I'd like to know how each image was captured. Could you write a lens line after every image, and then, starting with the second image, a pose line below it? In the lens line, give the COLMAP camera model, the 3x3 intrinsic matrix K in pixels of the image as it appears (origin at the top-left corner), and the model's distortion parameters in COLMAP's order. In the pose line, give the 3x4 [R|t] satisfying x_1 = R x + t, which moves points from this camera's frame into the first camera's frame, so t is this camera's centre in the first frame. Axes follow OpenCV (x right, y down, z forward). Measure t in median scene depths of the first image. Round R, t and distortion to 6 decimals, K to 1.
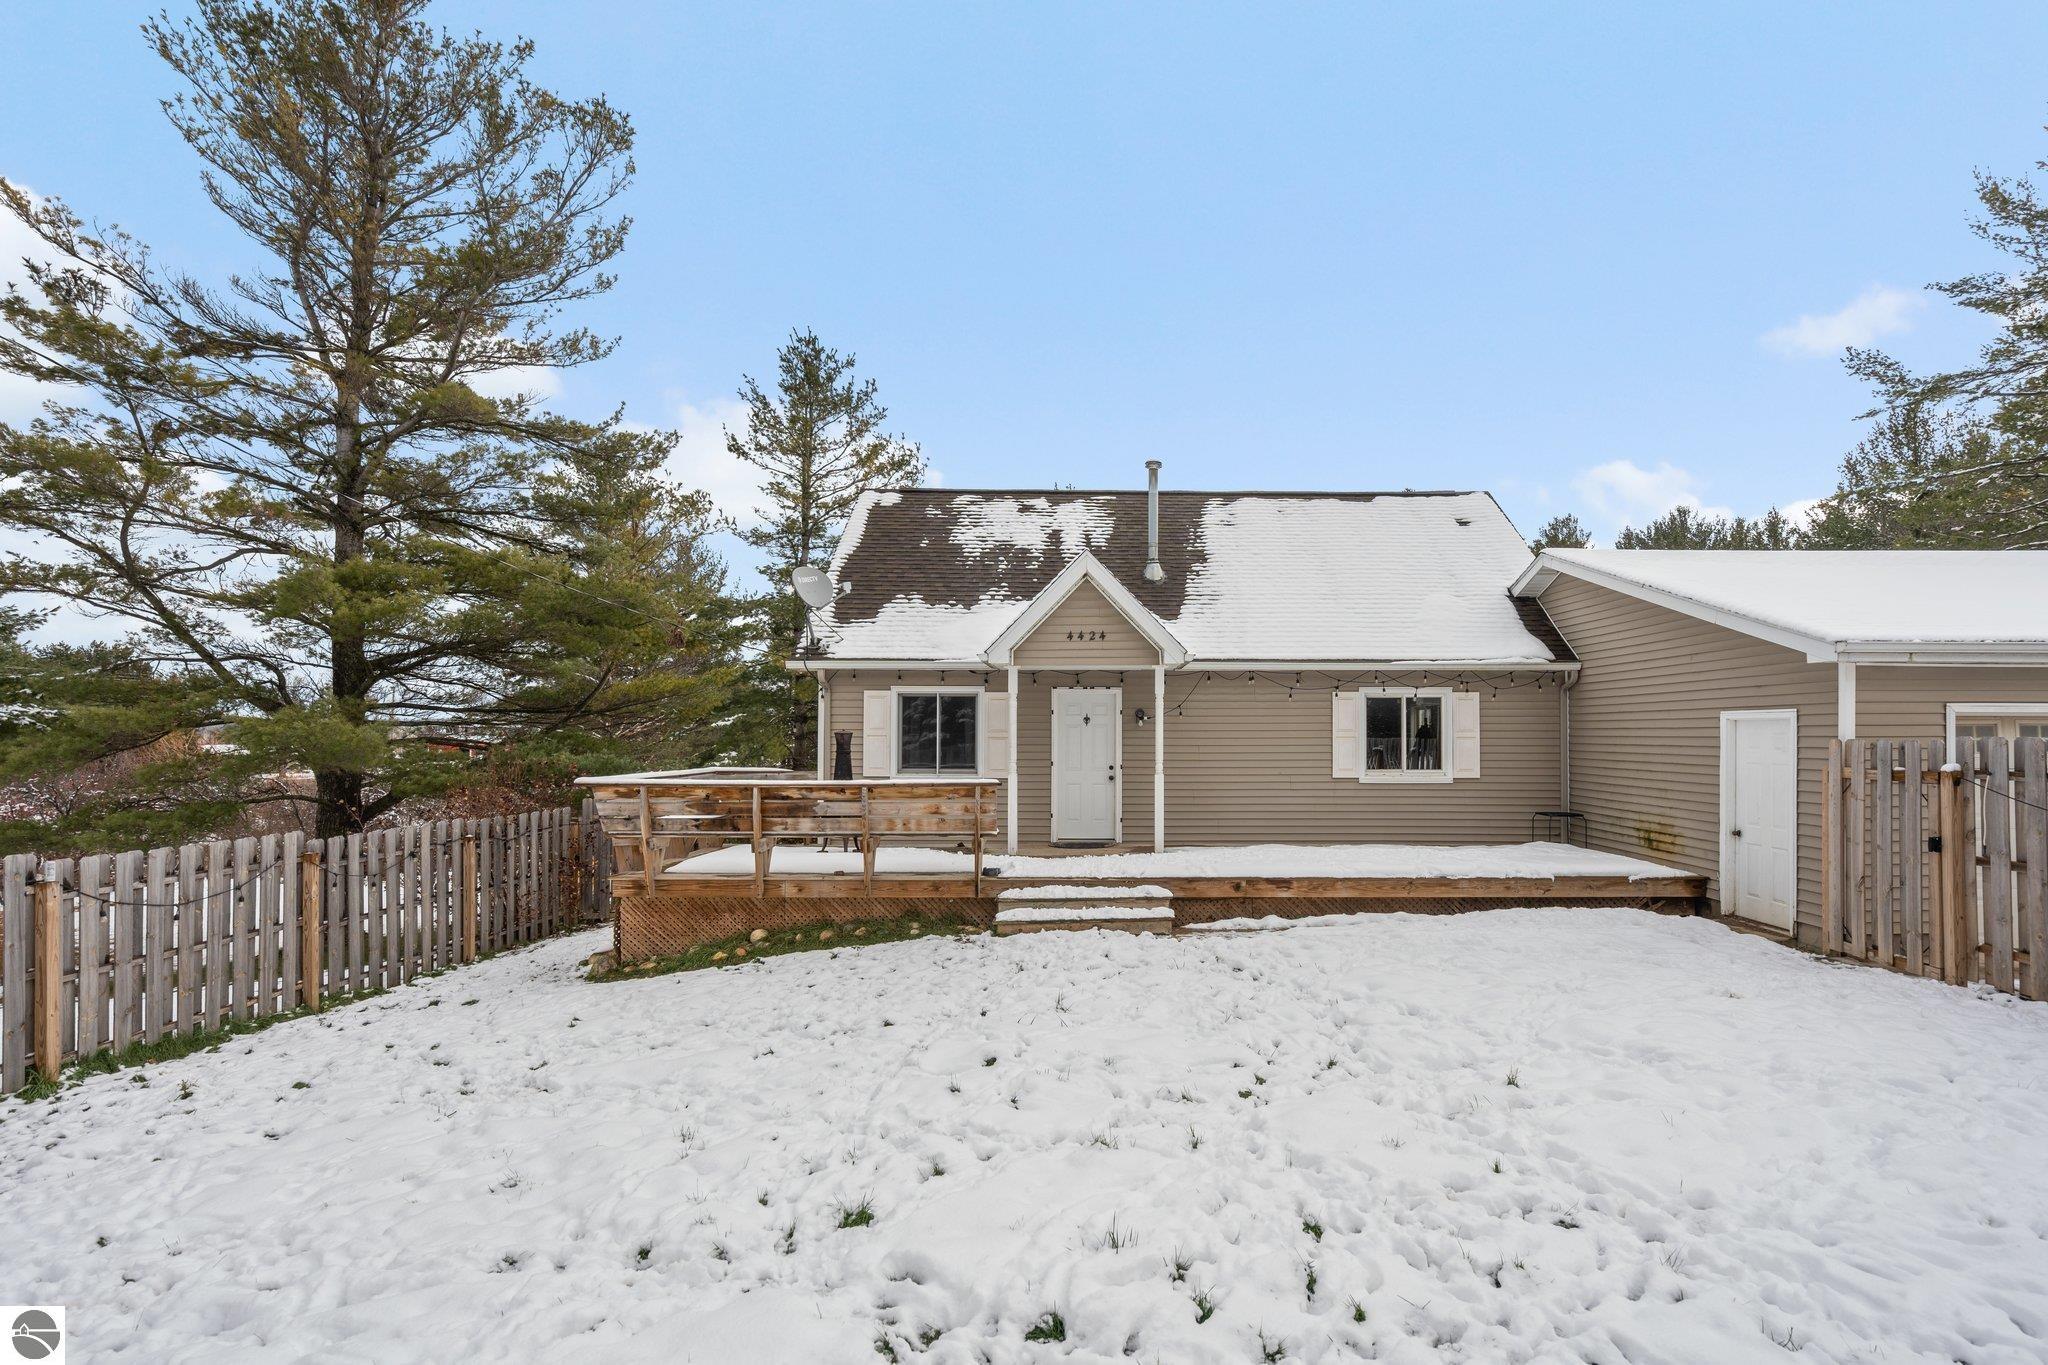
lens RADIAL K [[961.8, 0, 1090.7], [0, 961.8, 735.9], [0, 0, 1]] dist [-0.000039, 0.000544]
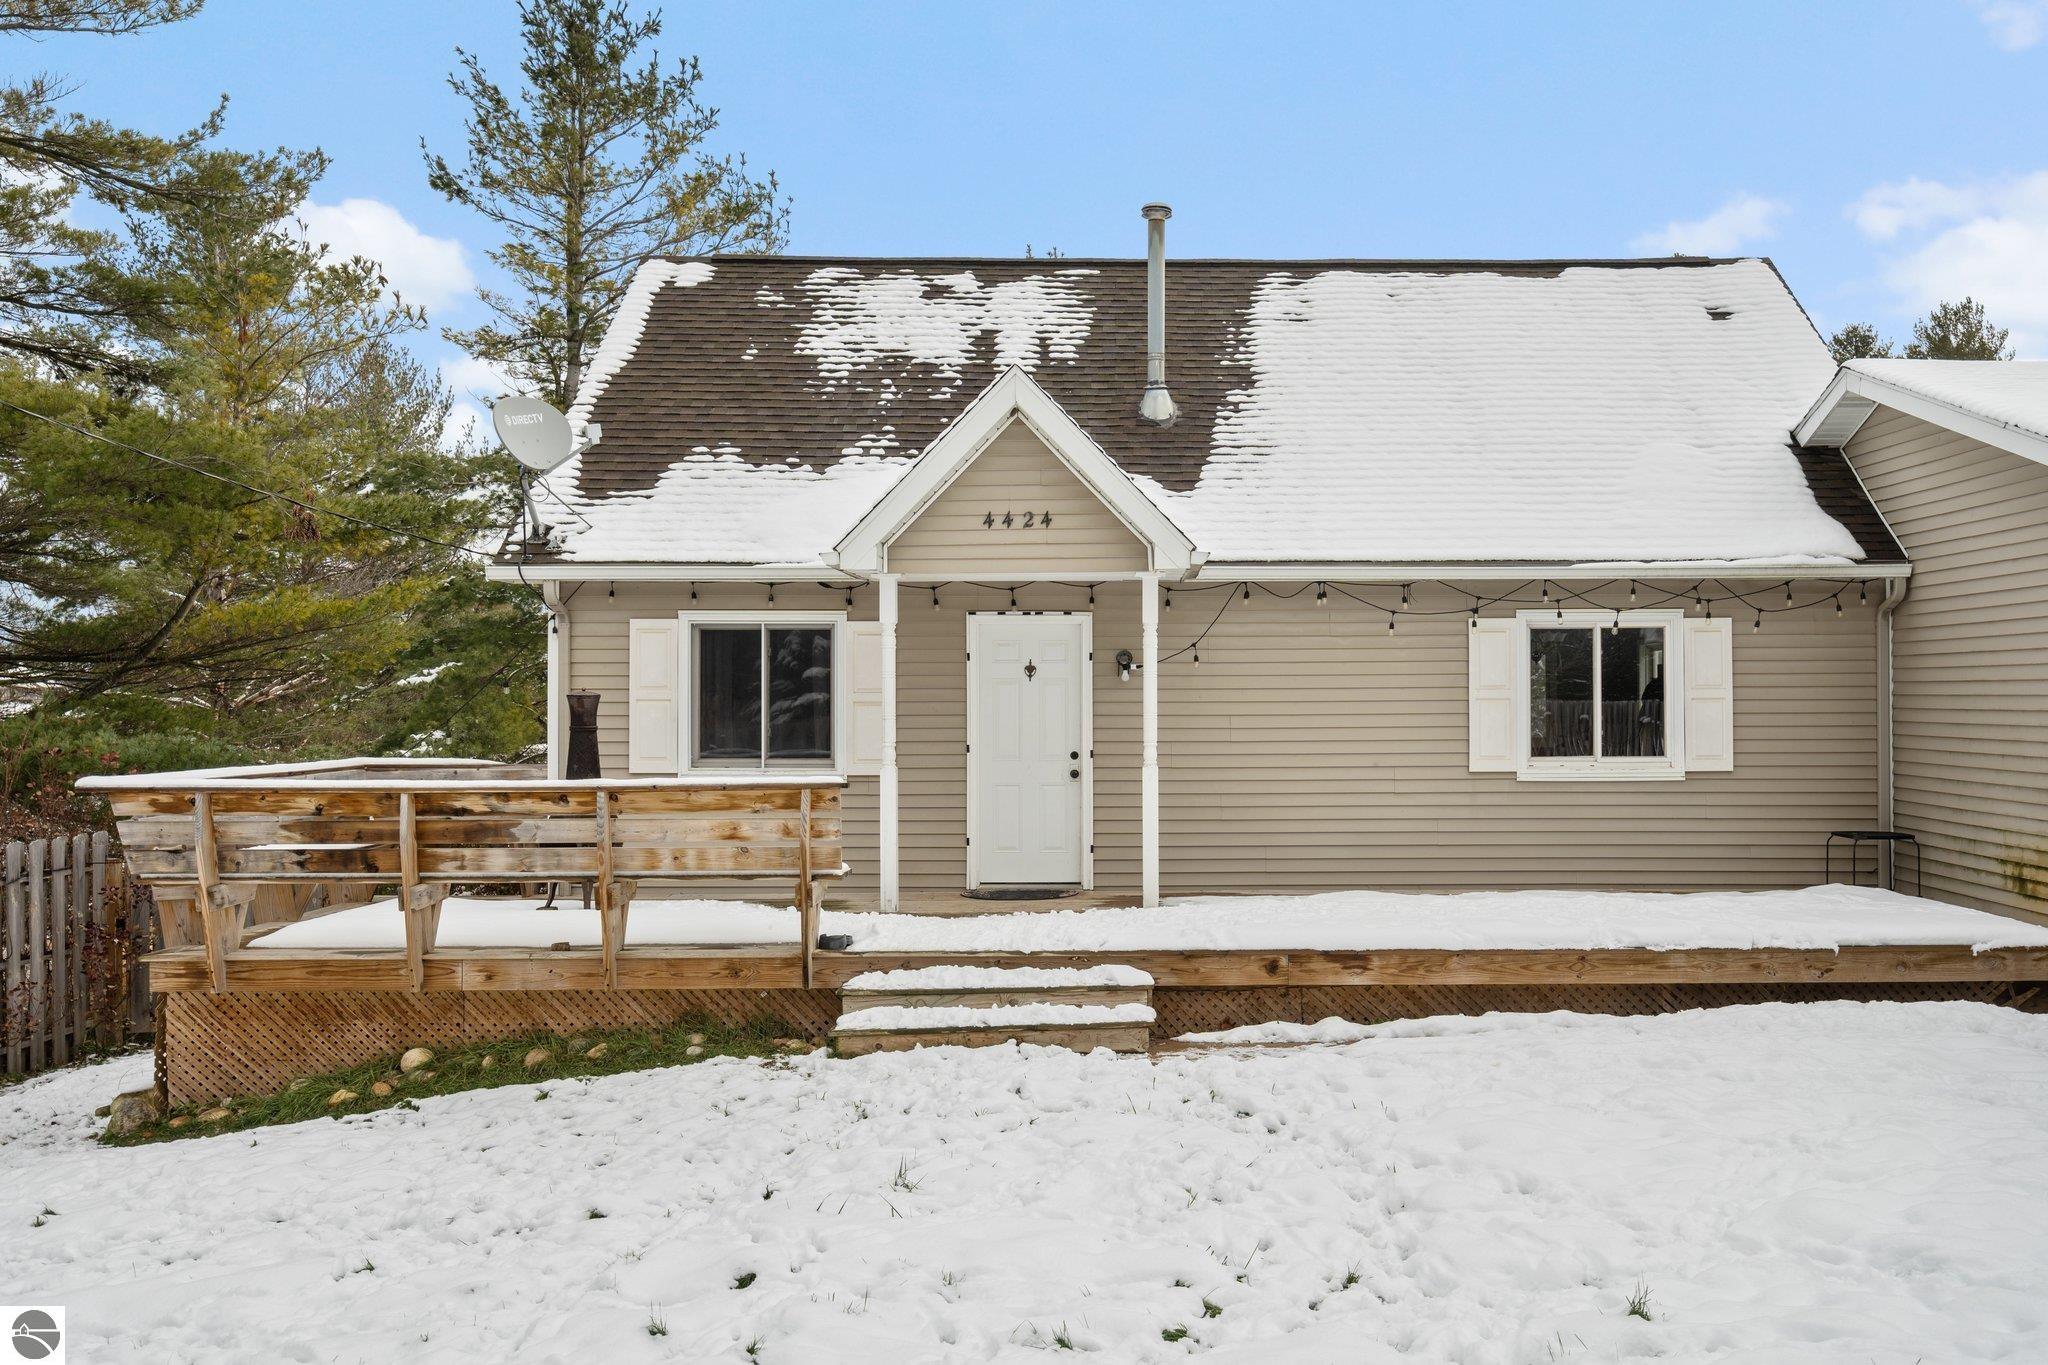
lens RADIAL K [[1720.5, 0, 1143.2], [0, 1720.5, 716.0], [0, 0, 1]] dist [0.016055, -0.003528]
pose [[0.999959, -0.004202, 0.008054, 0.058779], [0.004126, 0.999947, 0.009457, 0.000827], [-0.008093, -0.009423, 0.999923, -0.001175]]
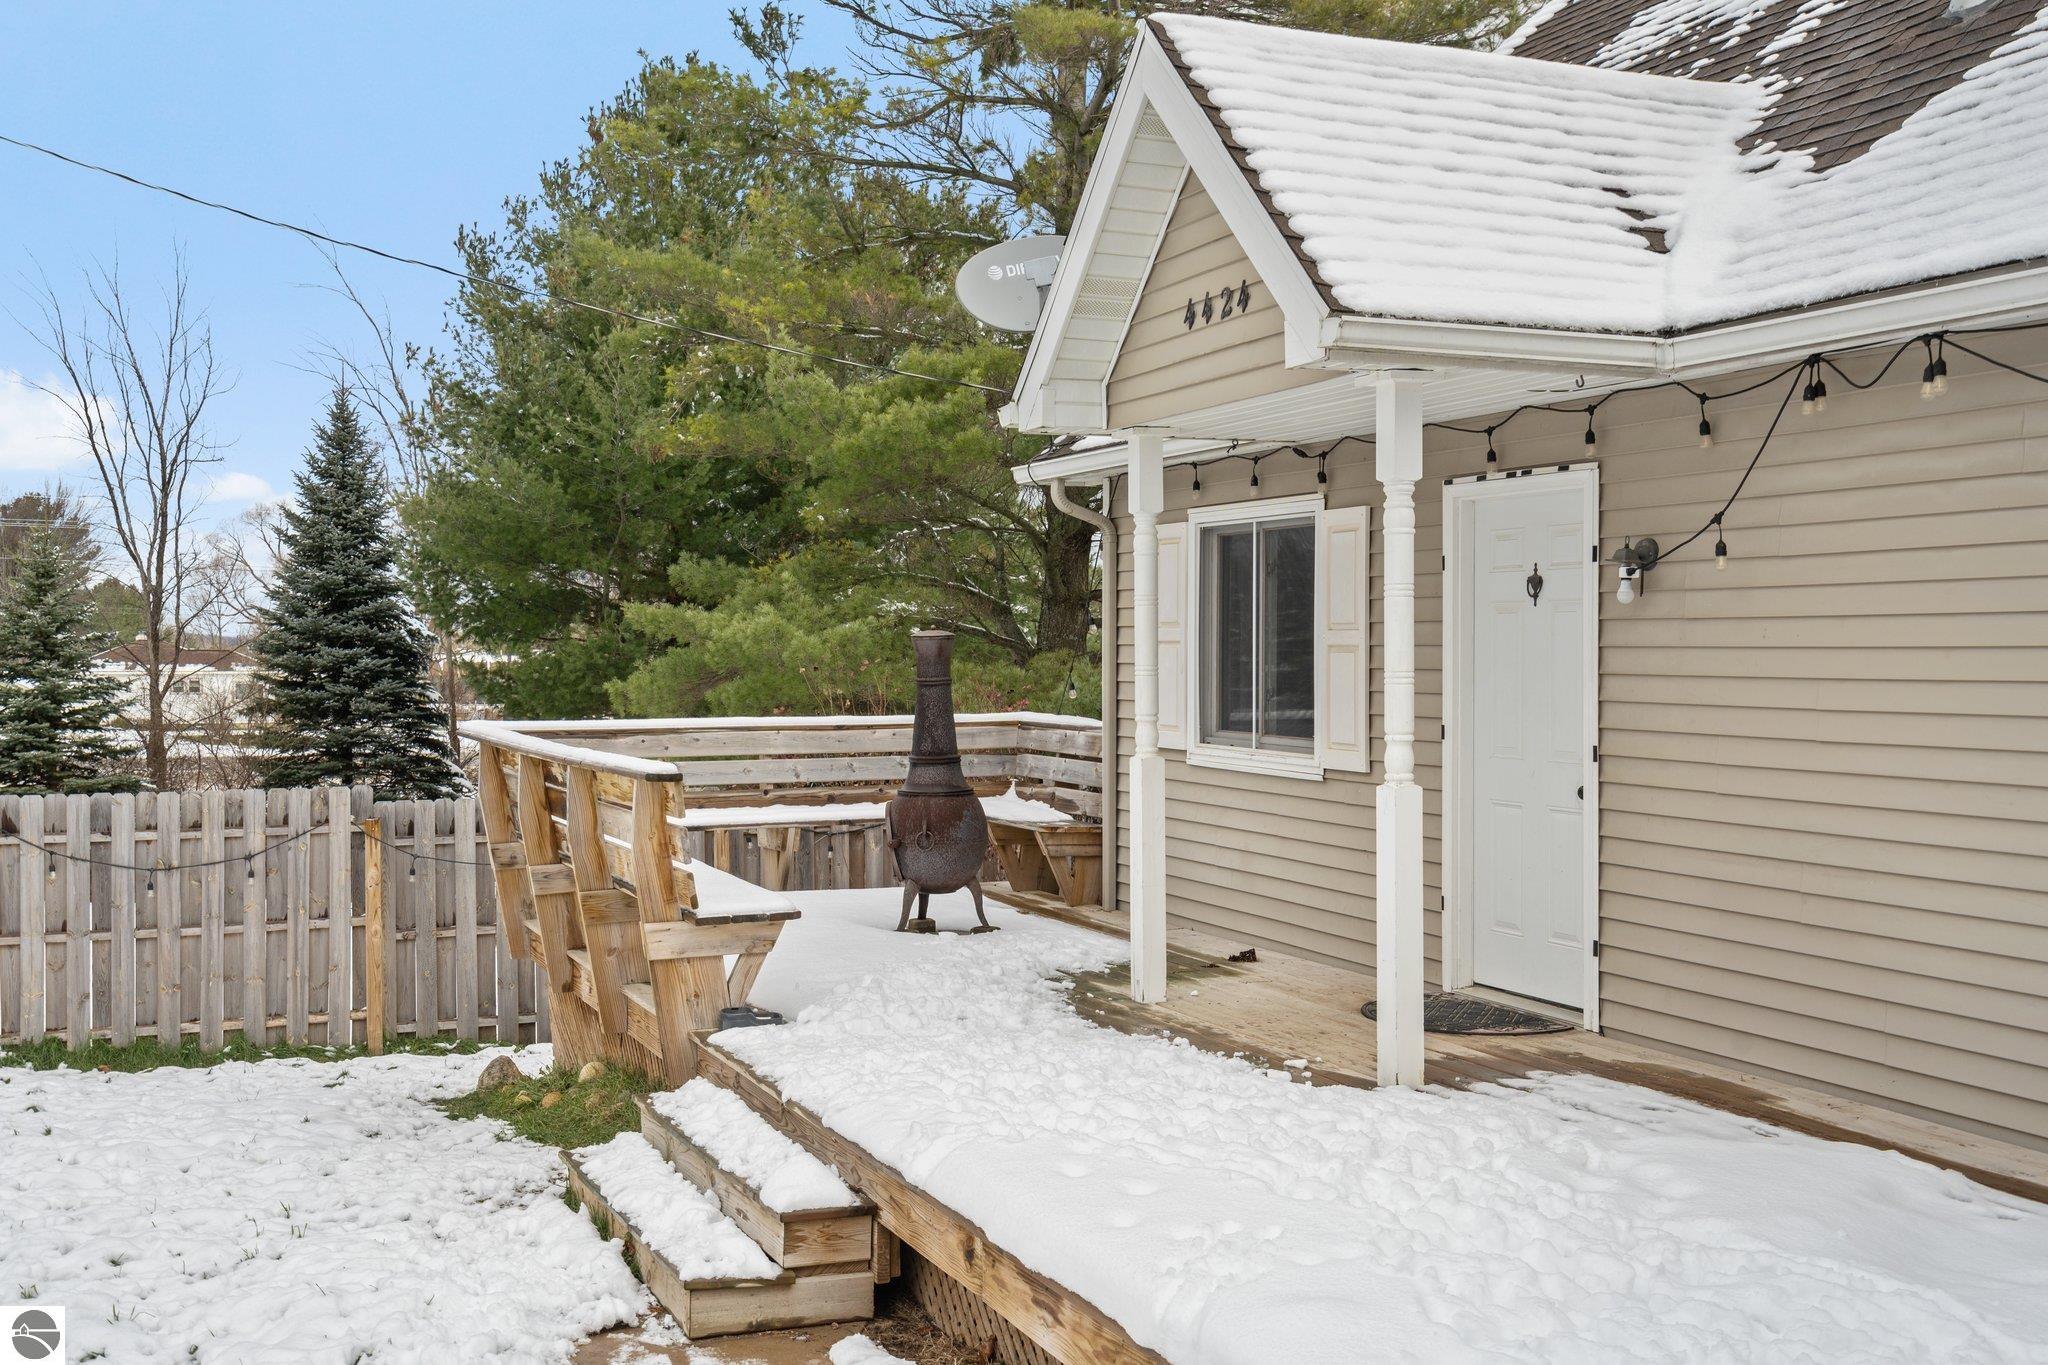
lens RADIAL K [[1979.8, 0, 1024.8], [0, 1979.8, 648.8], [0, 0, 1]] dist [0.004858, 0.003870]
pose [[0.409243, 0.001313, -0.912425, 0.520682], [0.004577, 0.999983, 0.003492, -0.000348], [0.912414, -0.005605, 0.409230, 0.683100]]
